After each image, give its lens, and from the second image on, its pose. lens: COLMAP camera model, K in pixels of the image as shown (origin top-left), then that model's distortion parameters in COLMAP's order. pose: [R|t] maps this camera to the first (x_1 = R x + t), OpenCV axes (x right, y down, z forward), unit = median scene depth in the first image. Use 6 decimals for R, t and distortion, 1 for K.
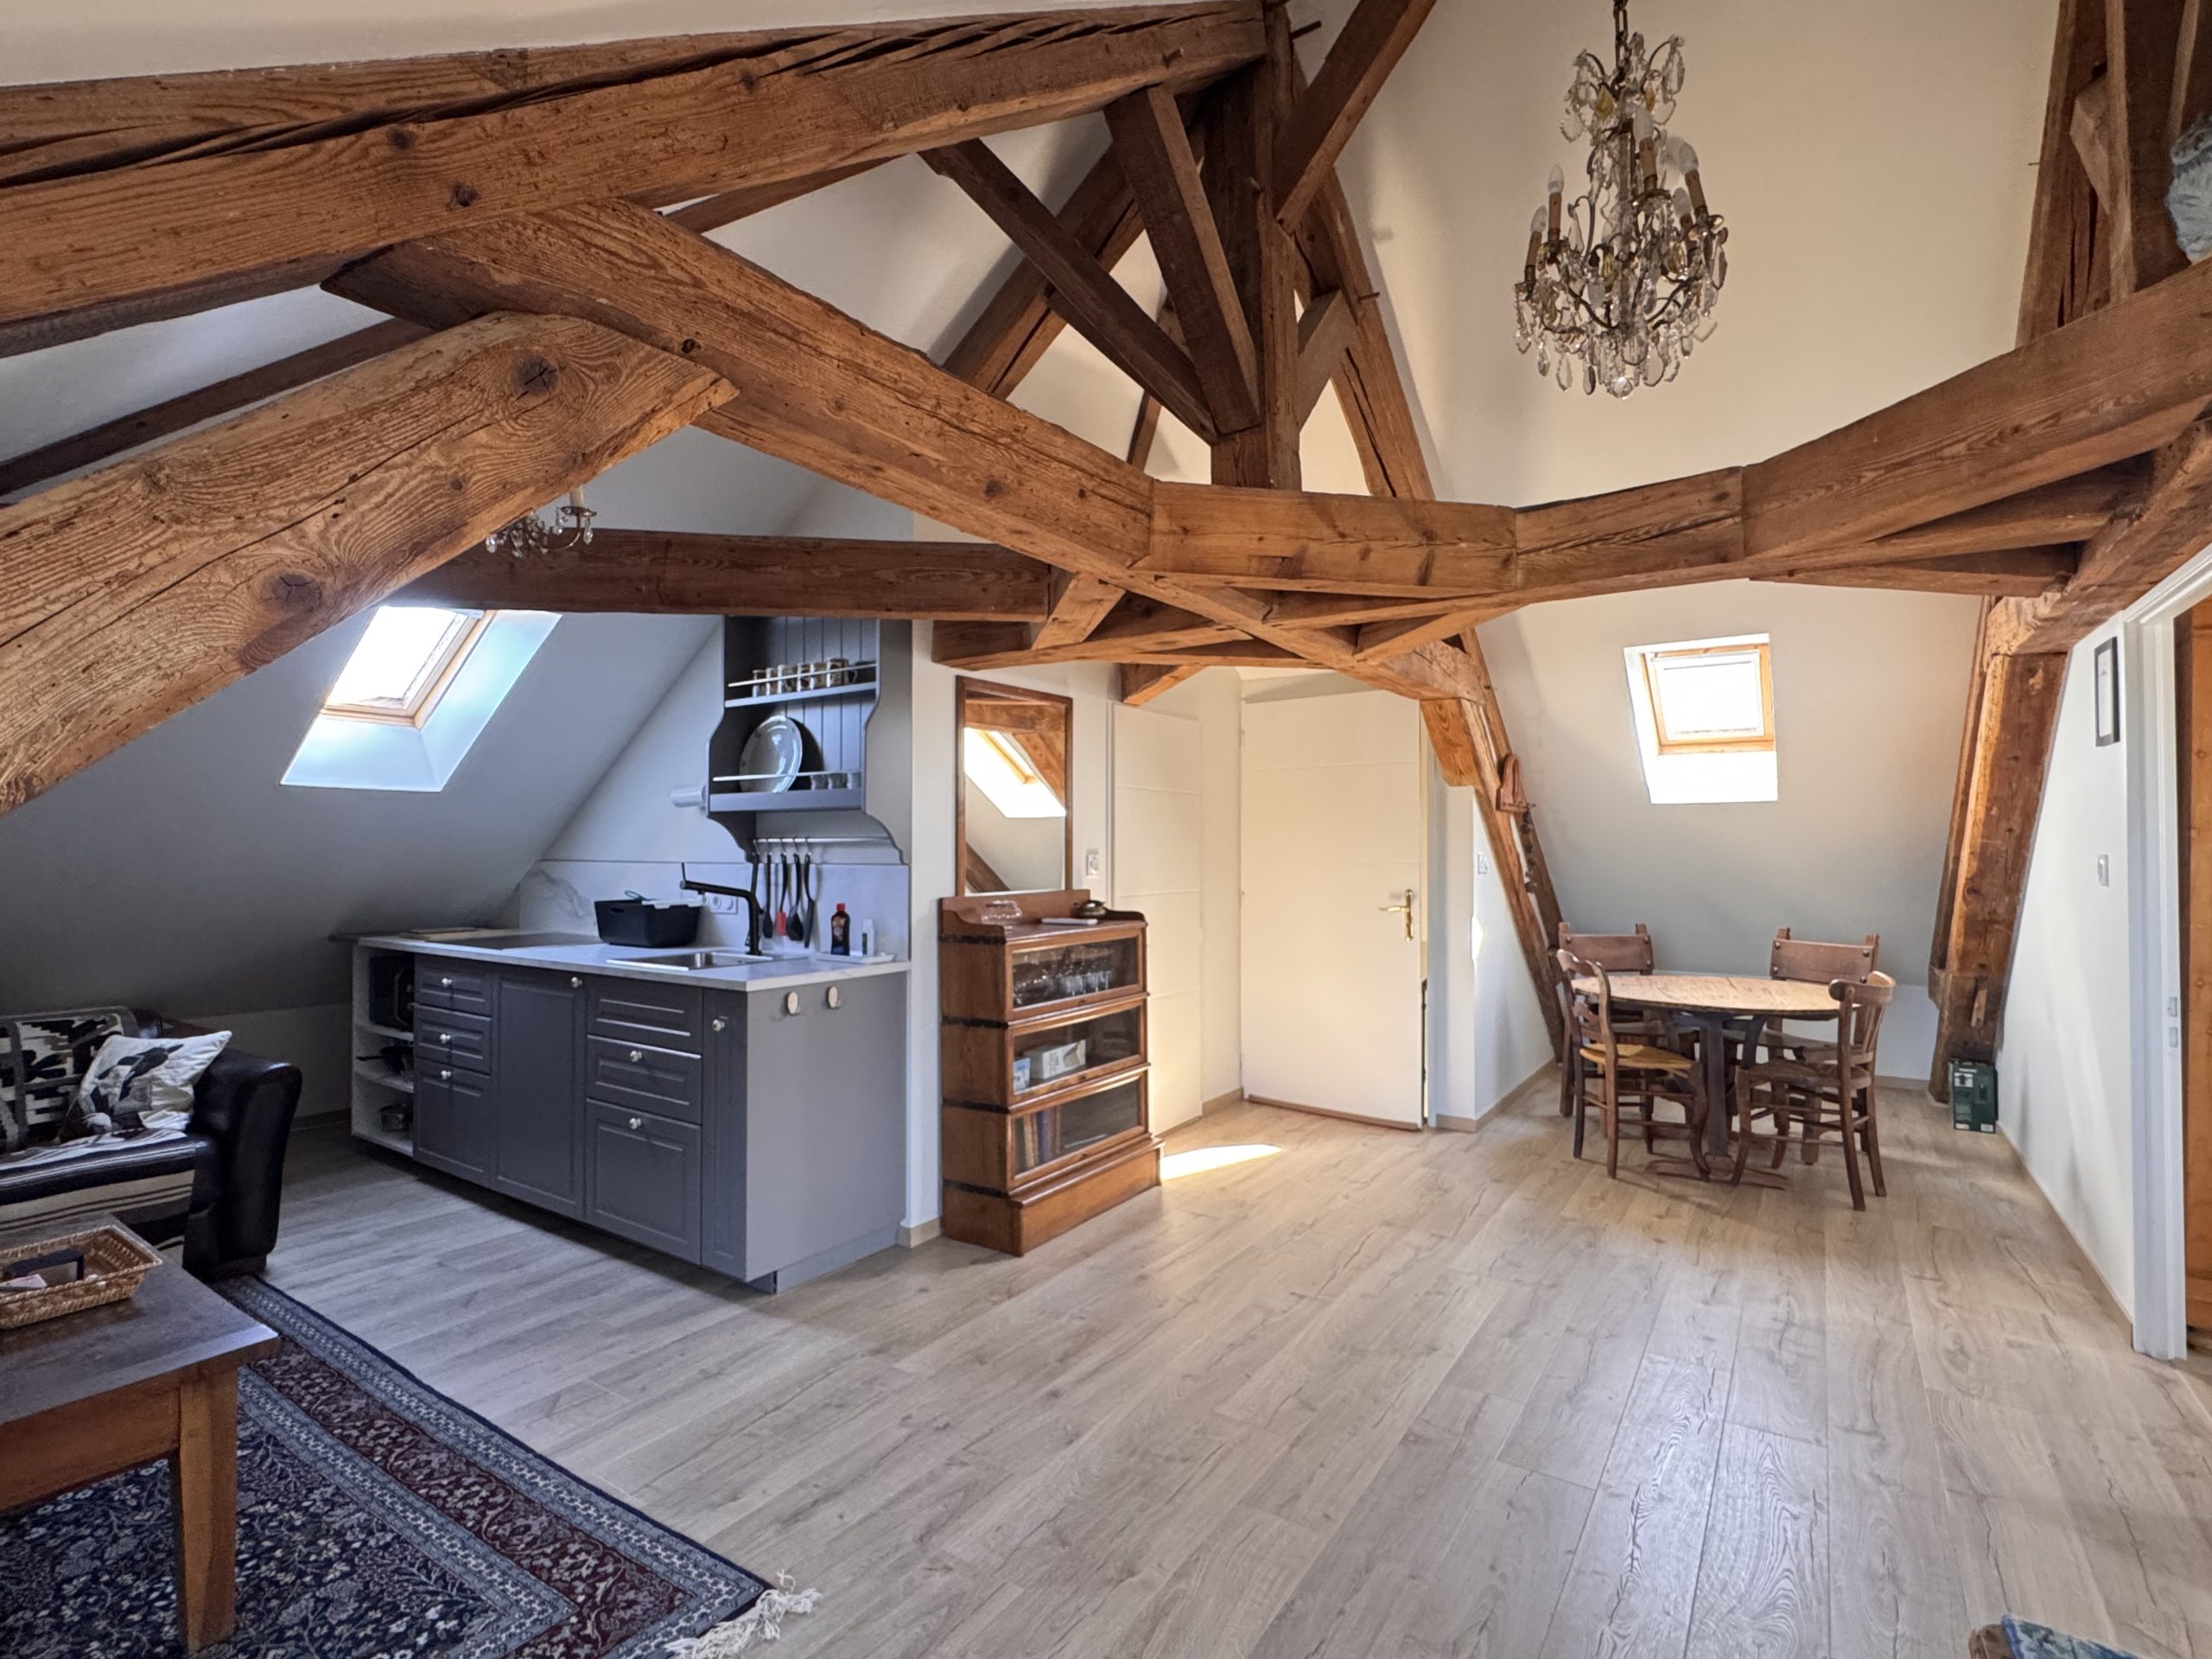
lens RADIAL K [[1041.6, 0, 1106.0], [0, 1041.6, 829.5], [0, 0, 1]] dist [-0.001055, -0.000121]
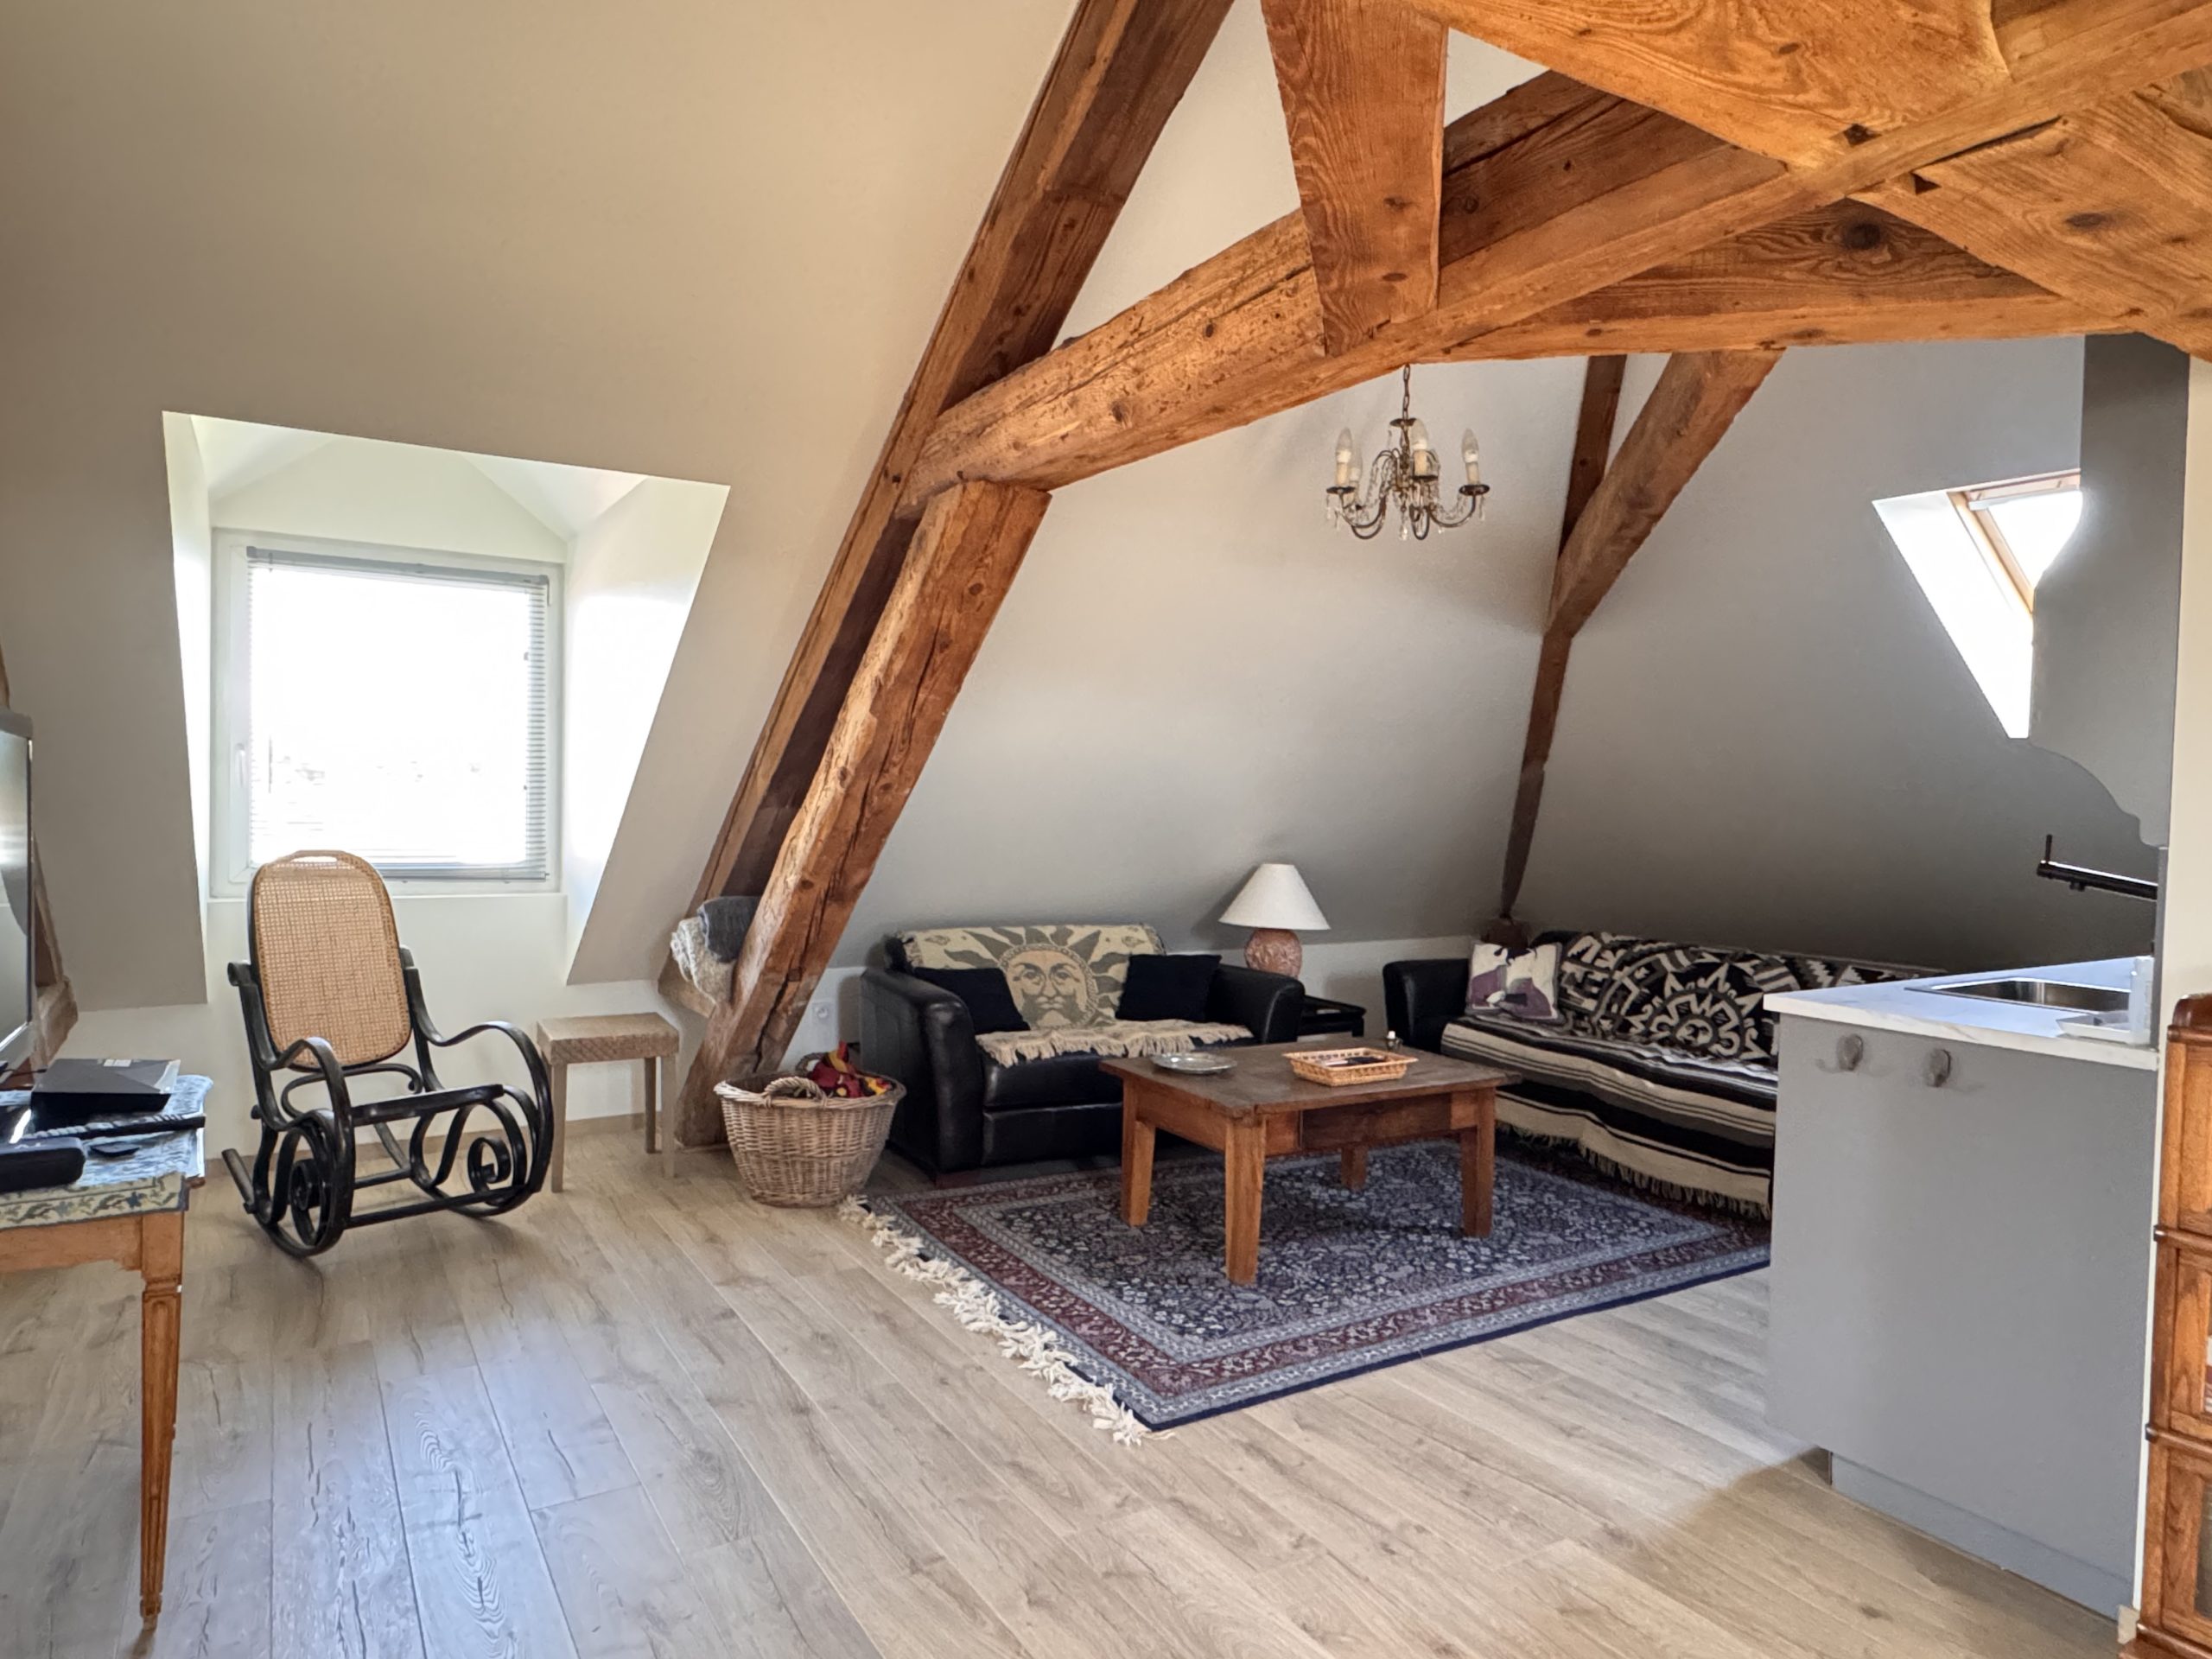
lens RADIAL K [[1350.3, 0, 1106.0], [0, 1350.3, 829.5], [0, 0, 1]] dist [0.001731, 0.000455]
pose [[-0.407894, 0.015473, -0.912898, 0.939813], [-0.001248, 0.999846, 0.017505, 0.027465], [0.913028, 0.008279, -0.407812, 1.368277]]
